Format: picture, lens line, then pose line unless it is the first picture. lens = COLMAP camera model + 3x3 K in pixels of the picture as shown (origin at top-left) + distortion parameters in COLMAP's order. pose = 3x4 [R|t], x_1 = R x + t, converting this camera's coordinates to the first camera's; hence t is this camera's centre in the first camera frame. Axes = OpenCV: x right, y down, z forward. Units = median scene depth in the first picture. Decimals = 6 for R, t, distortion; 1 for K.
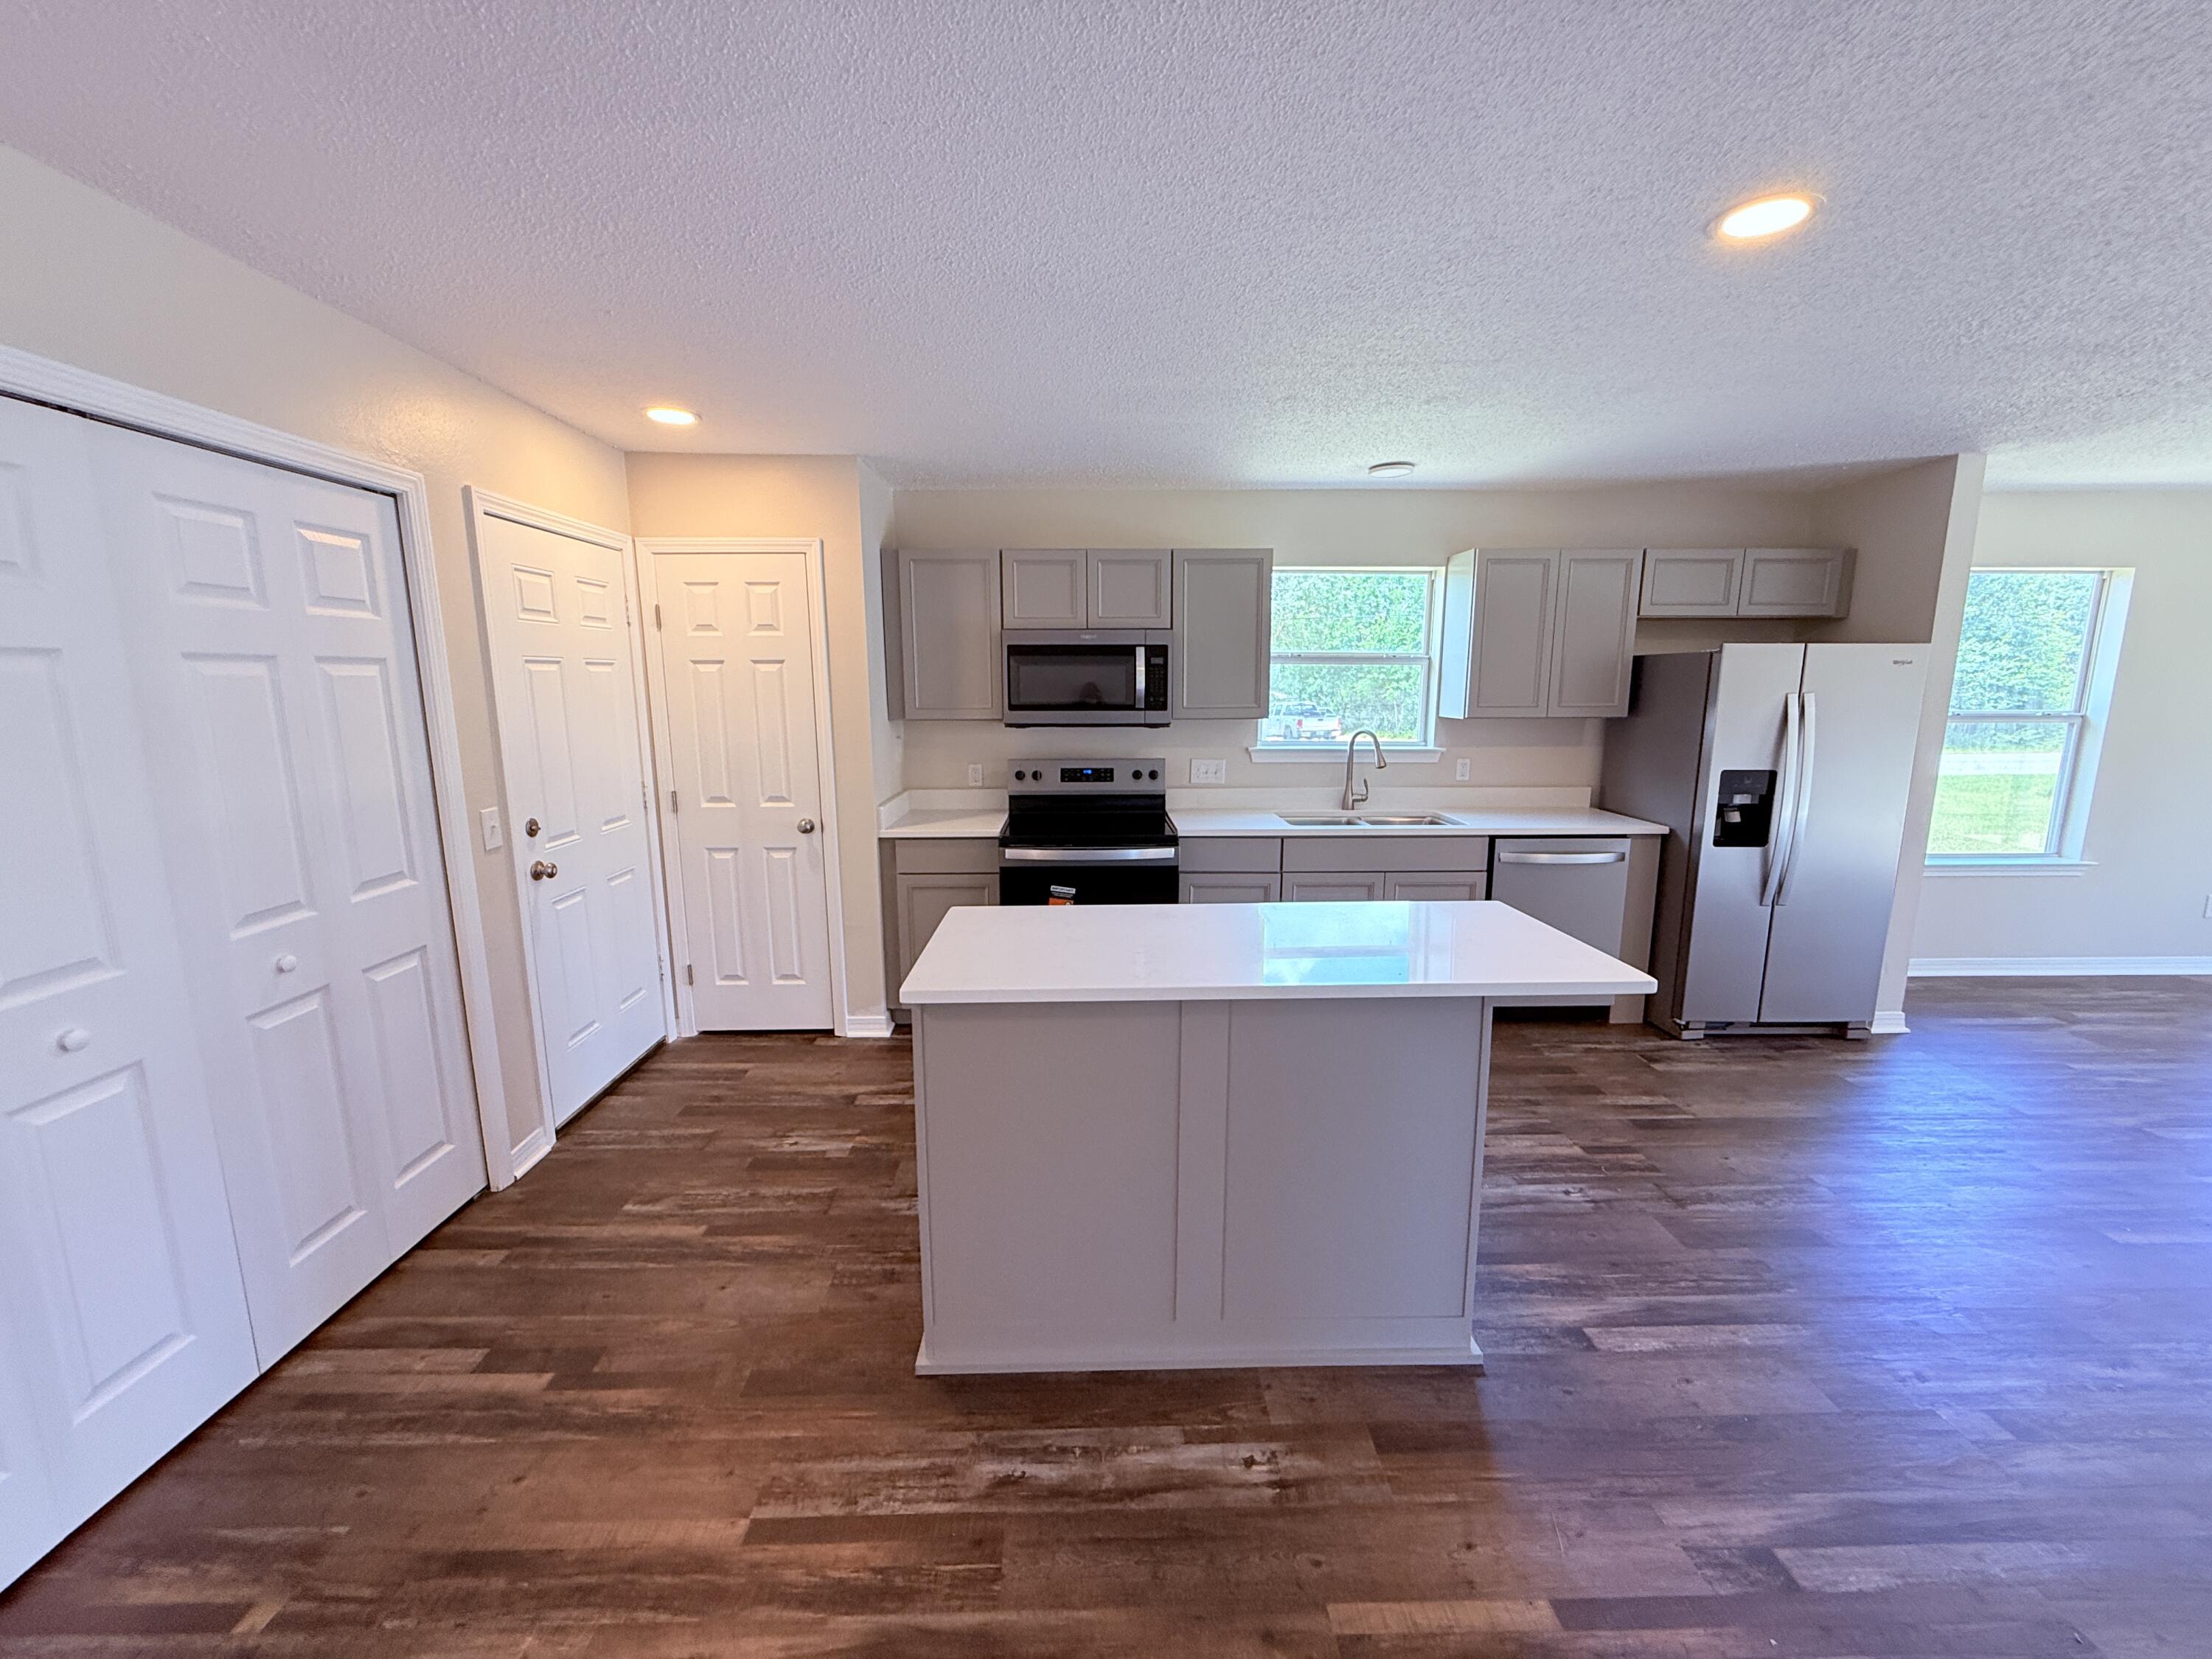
lens RADIAL K [[880.7, 0, 1099.8], [0, 880.7, 829.1], [0, 0, 1]] dist [-0.000874, 0.000606]
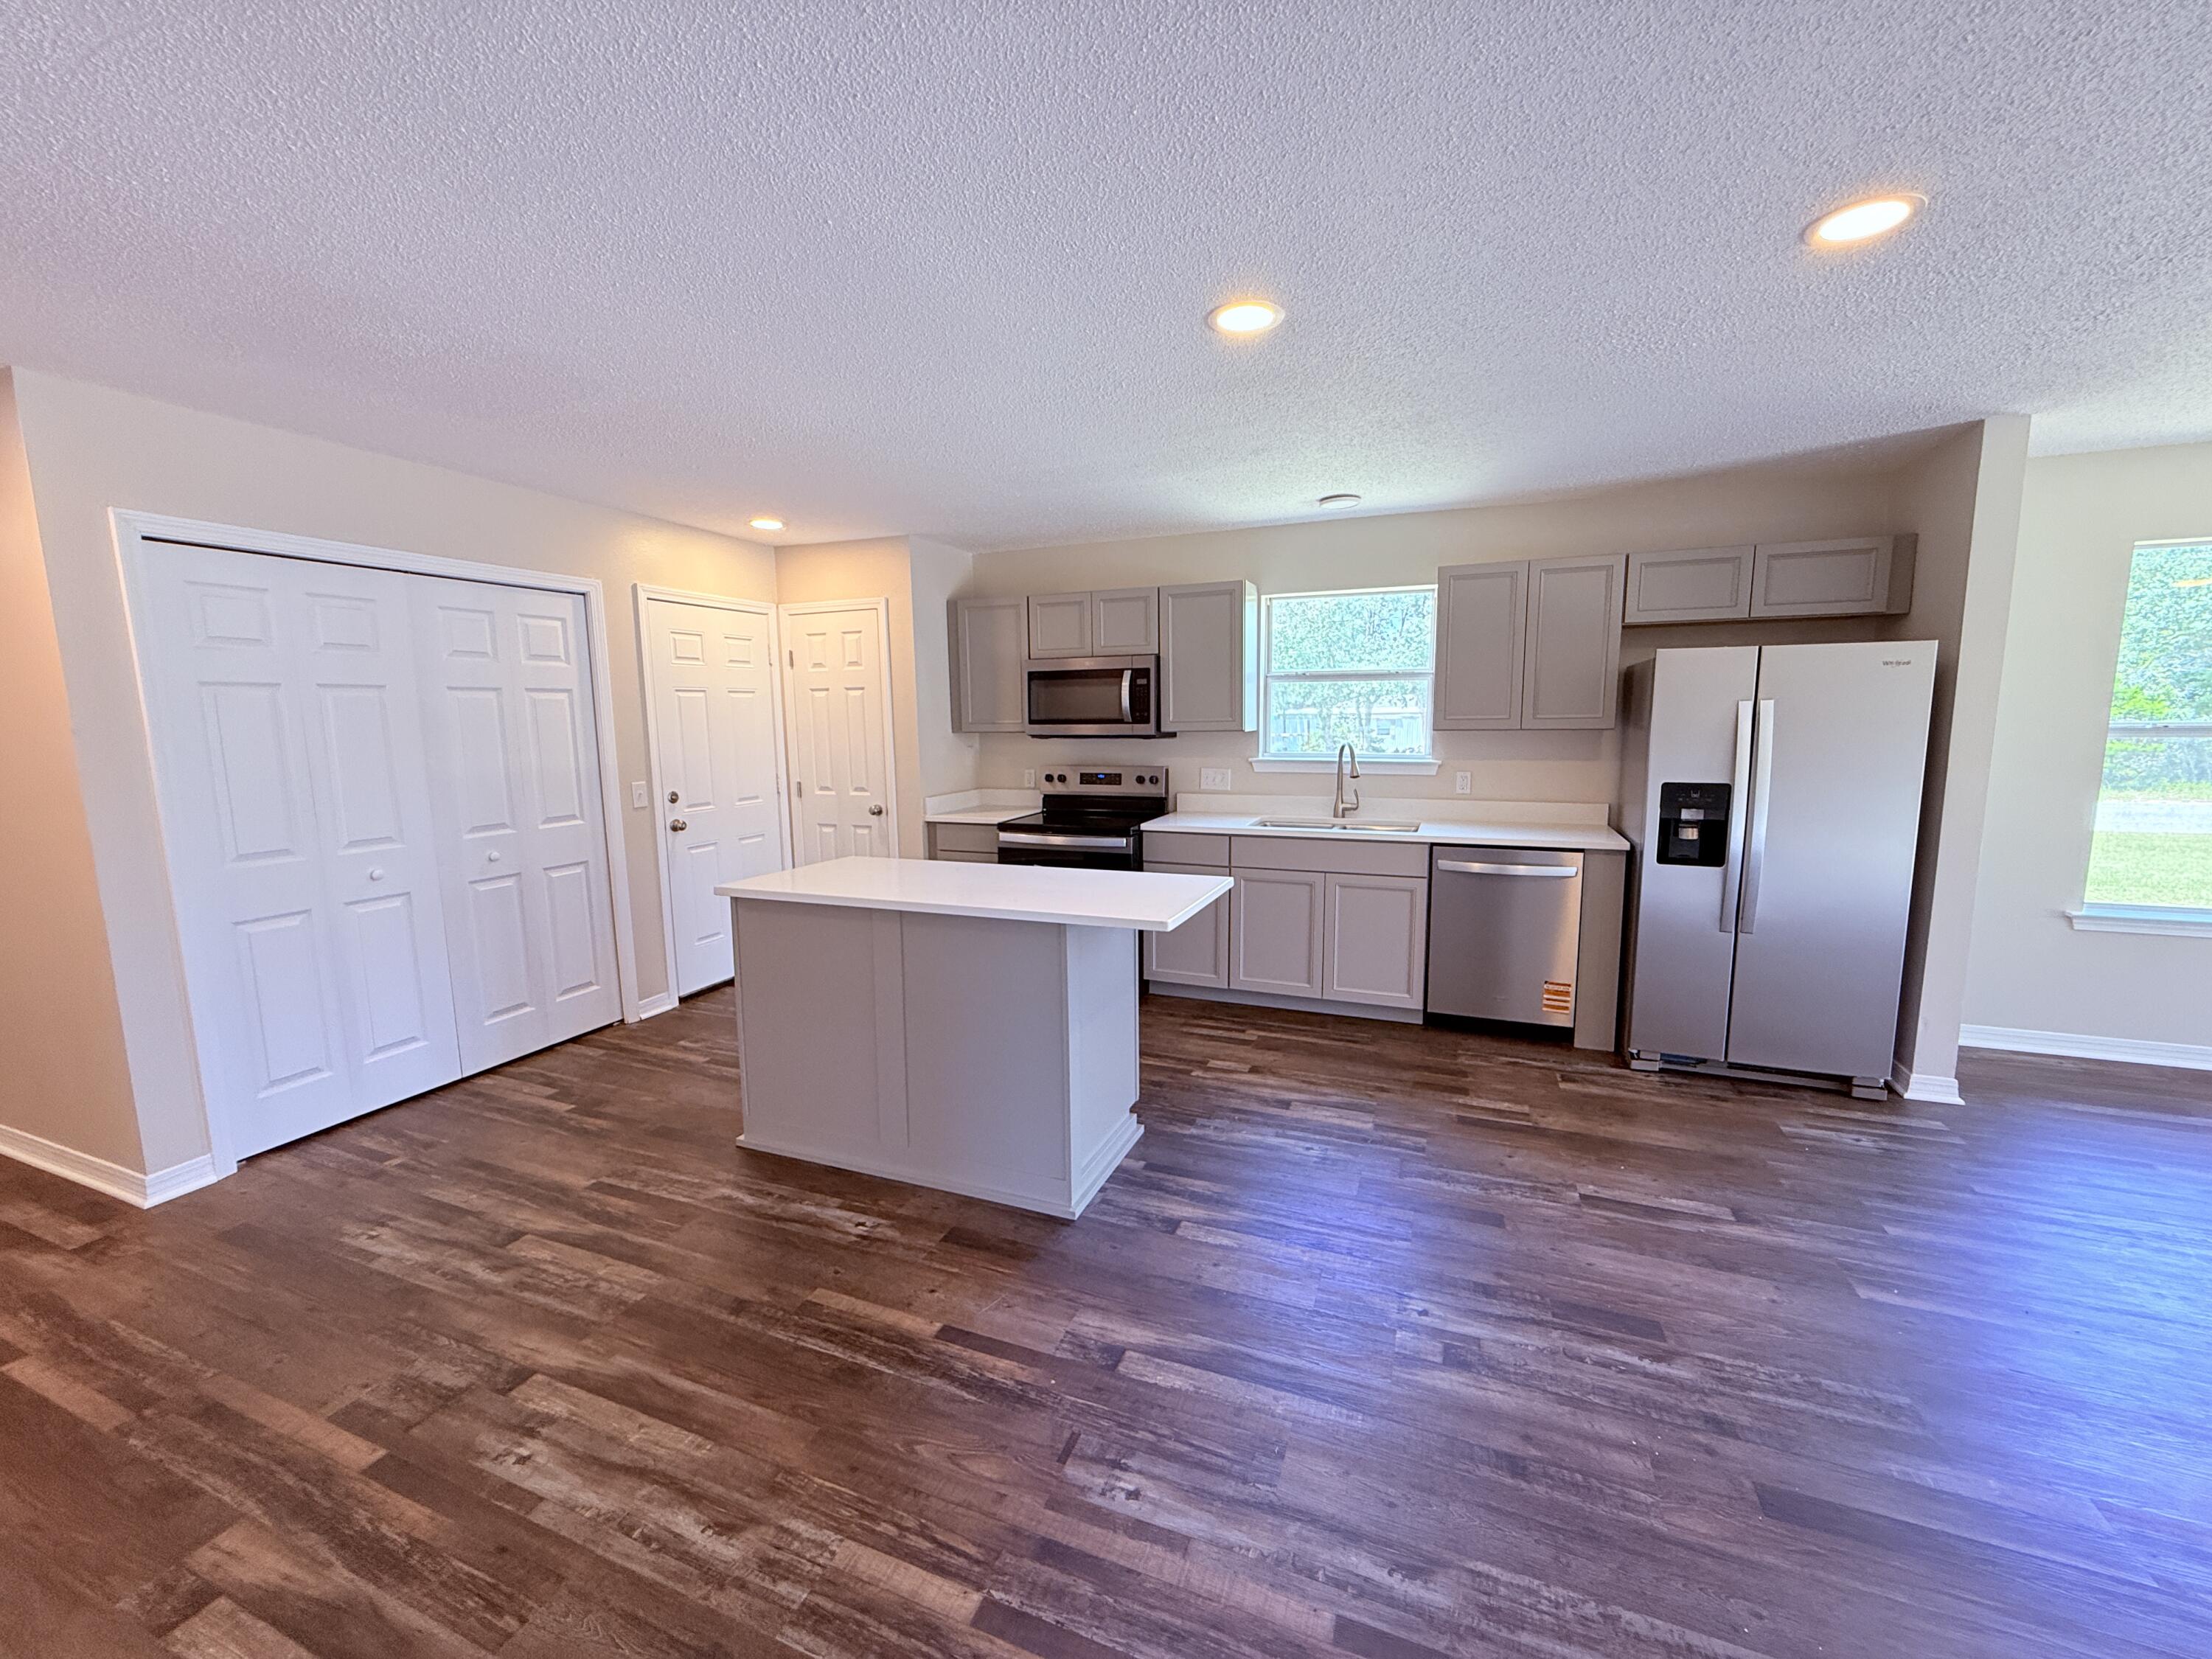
lens RADIAL K [[880.7, 0, 1100.5], [0, 880.7, 830.2], [0, 0, 1]] dist [-0.000874, 0.000606]
pose [[0.918764, 0.043155, -0.392441, 0.609032], [-0.055556, 0.998249, -0.020292, 0.042590], [0.390878, 0.040446, 0.919553, -0.119239]]
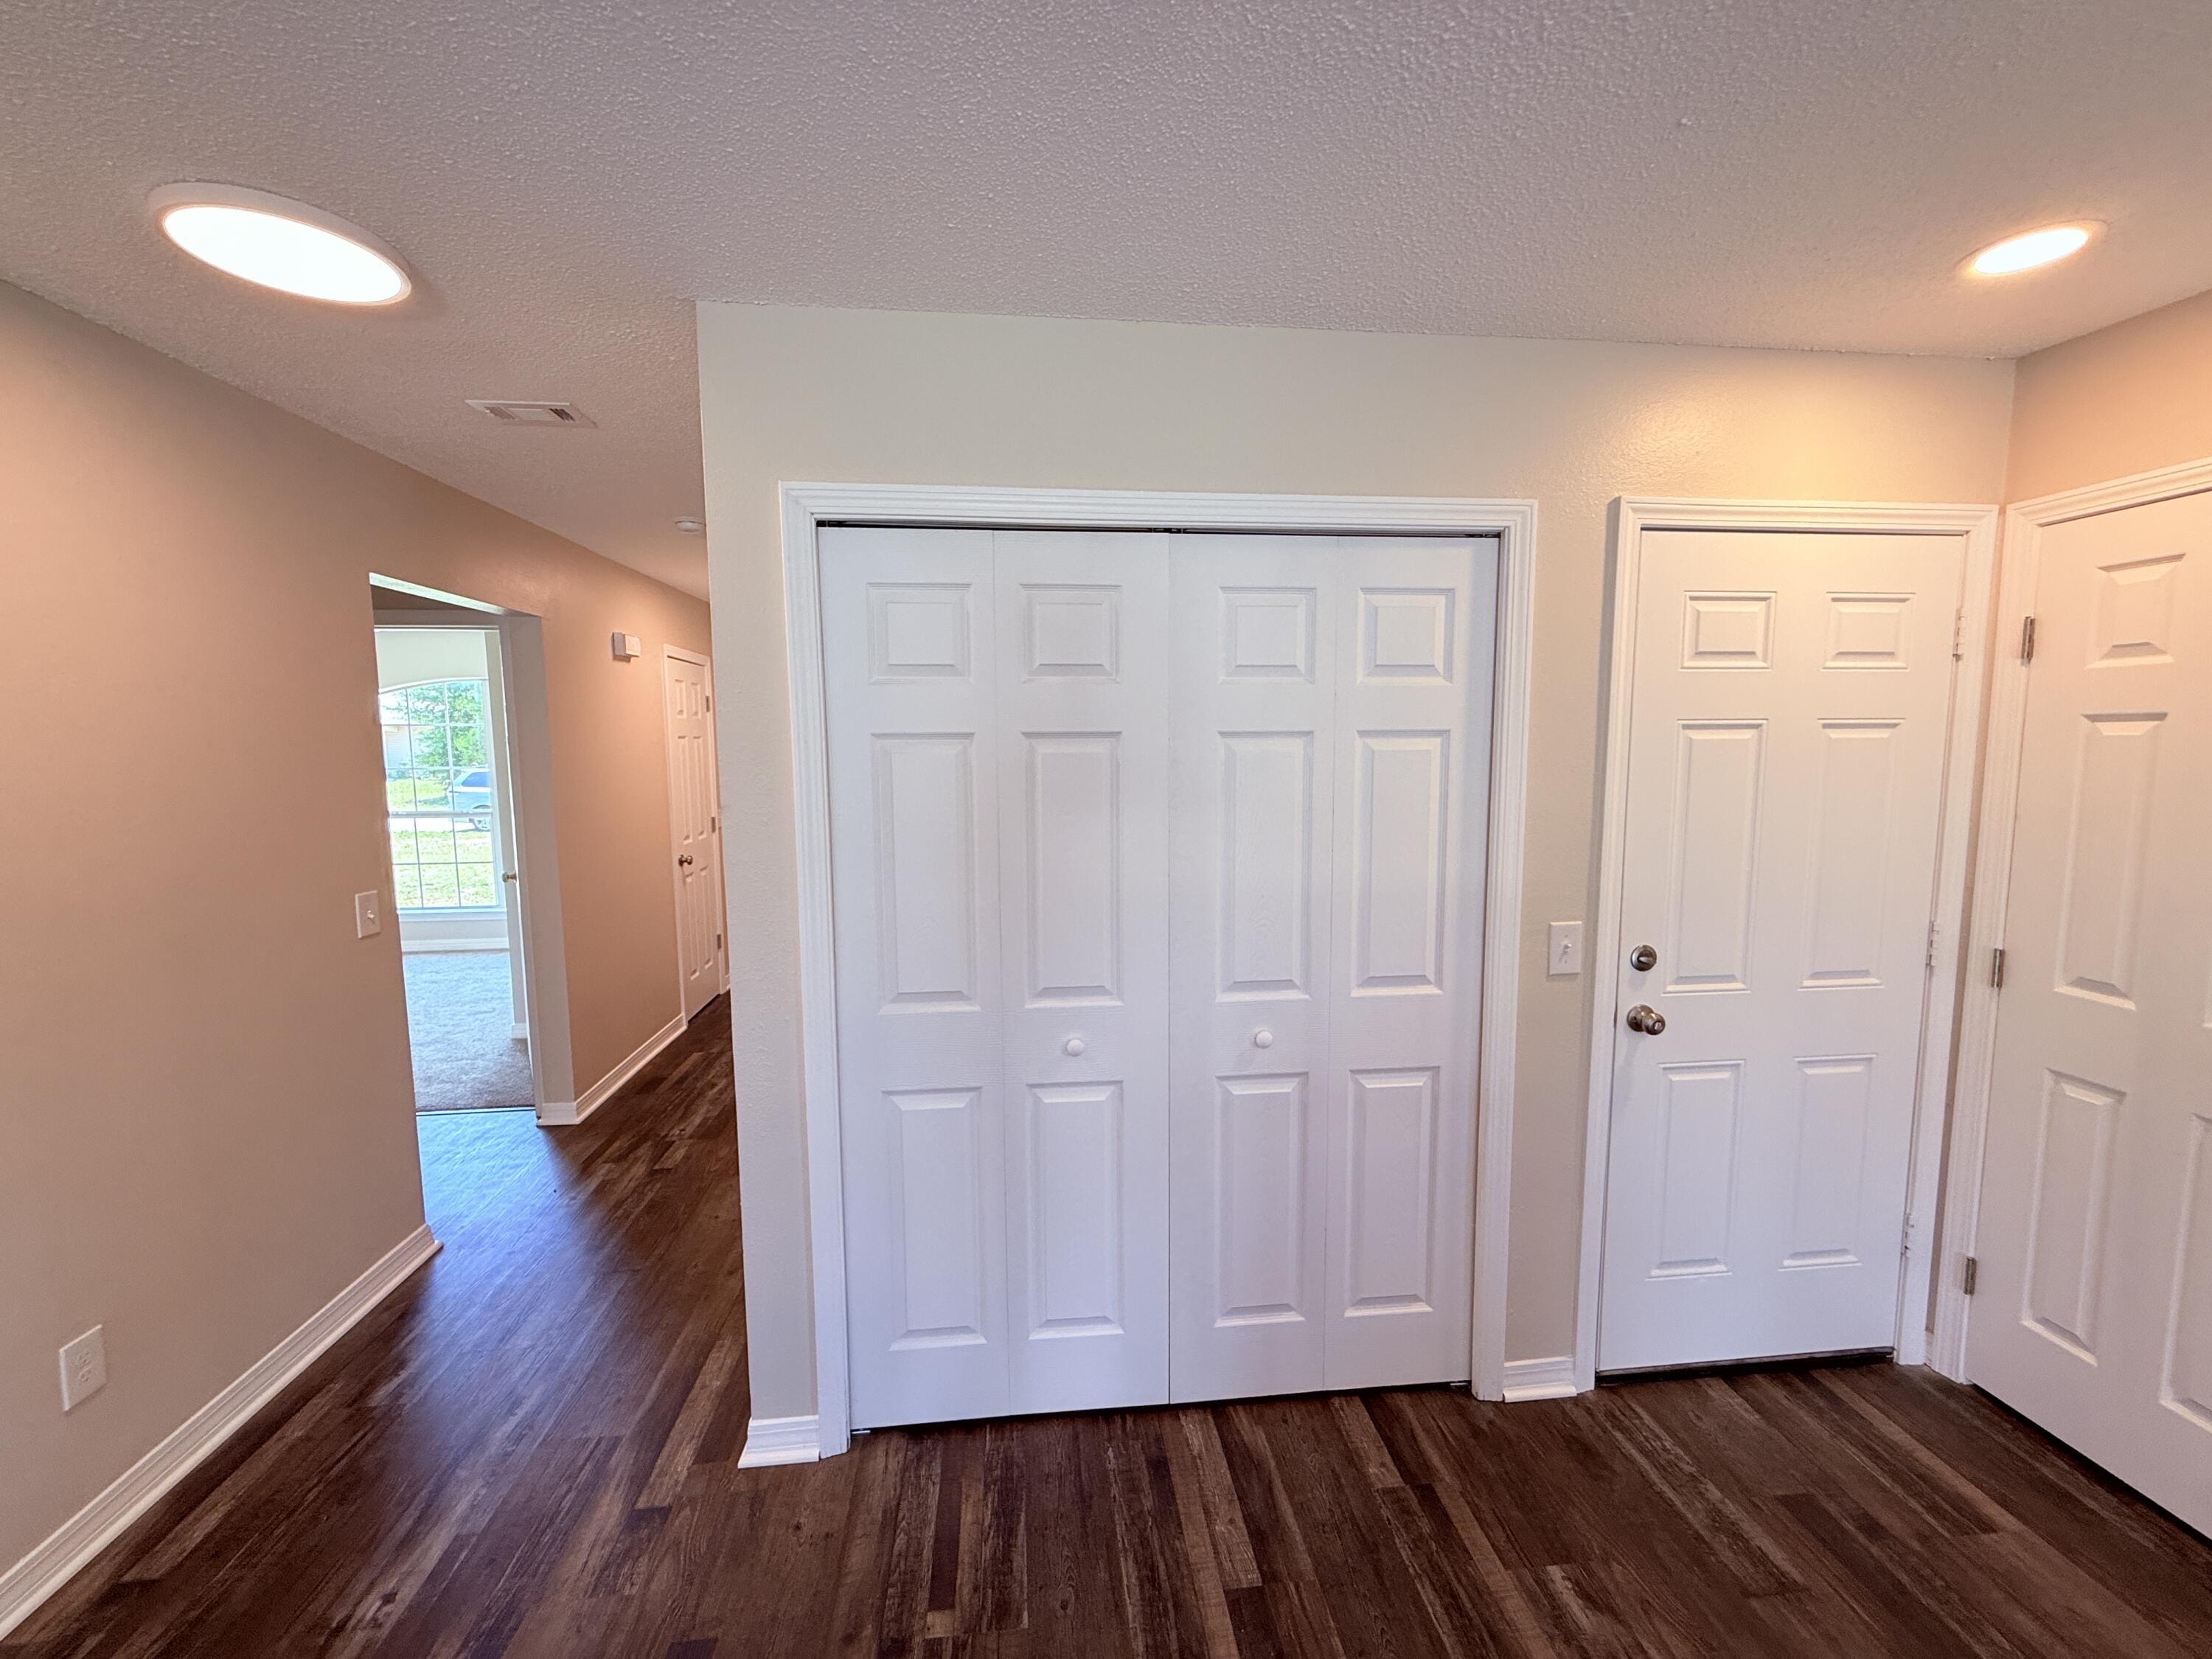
lens RADIAL K [[880.7, 0, 1100.7], [0, 880.7, 830.3], [0, 0, 1]] dist [-0.000874, 0.000606]
pose [[0.083713, 0.101401, -0.991317, 0.014613], [-0.160660, 0.983168, 0.087001, -0.088175], [0.983453, 0.151982, 0.098595, 0.445887]]
